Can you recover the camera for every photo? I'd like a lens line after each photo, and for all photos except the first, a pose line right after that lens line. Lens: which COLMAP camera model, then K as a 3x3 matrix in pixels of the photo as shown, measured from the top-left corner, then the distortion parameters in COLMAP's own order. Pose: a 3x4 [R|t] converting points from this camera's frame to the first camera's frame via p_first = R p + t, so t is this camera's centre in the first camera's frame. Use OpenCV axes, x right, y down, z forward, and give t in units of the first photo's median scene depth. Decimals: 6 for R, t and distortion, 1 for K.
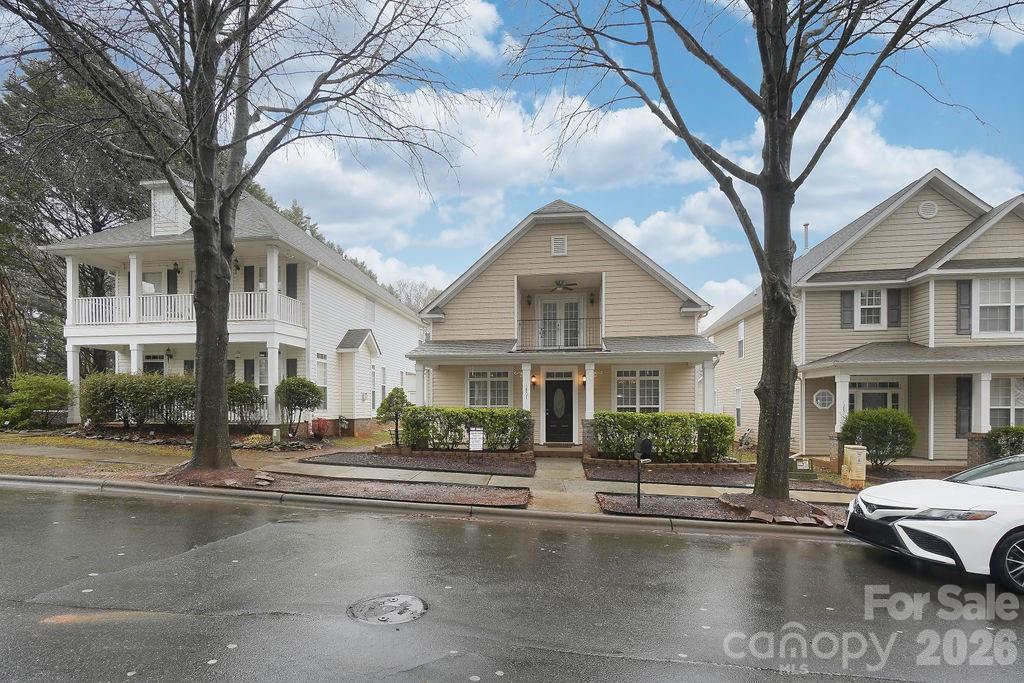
lens RADIAL K [[442.9, 0, 506.5], [0, 442.9, 340.8], [0, 0, 1]] dist [0.000384, 0.000214]
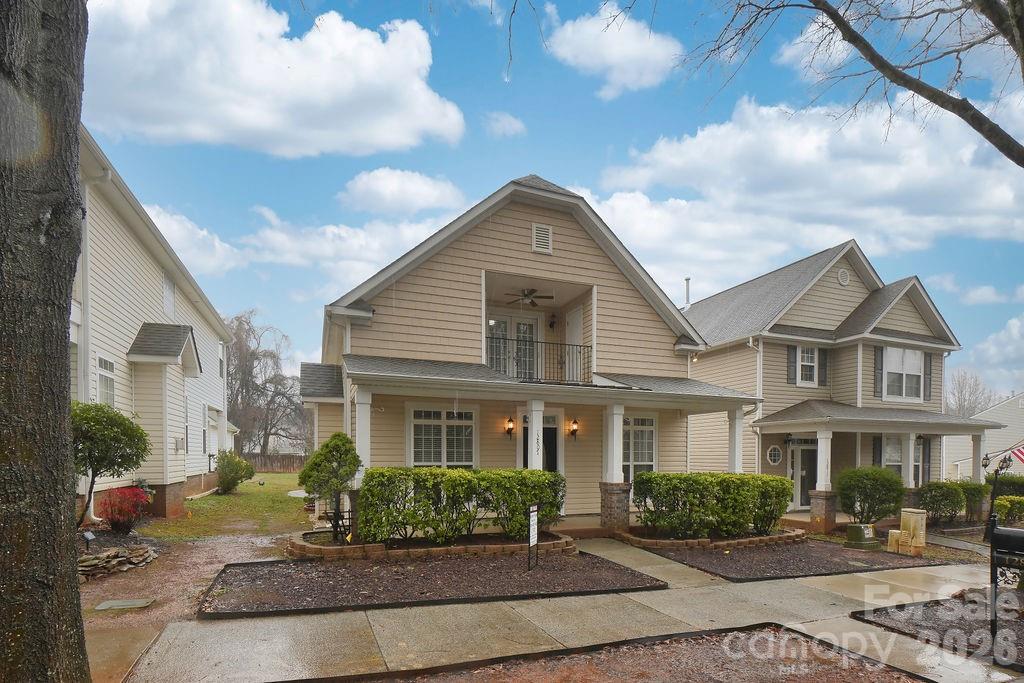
lens RADIAL K [[476.9, 0, 511.4], [0, 476.9, 416.3], [0, 0, 1]] dist [-0.002074, -0.000164]
pose [[0.891898, 0.040805, 0.450392, -0.264142], [-0.072044, 0.996023, 0.052427, 0.033522], [-0.446461, -0.079208, 0.891291, 0.325340]]
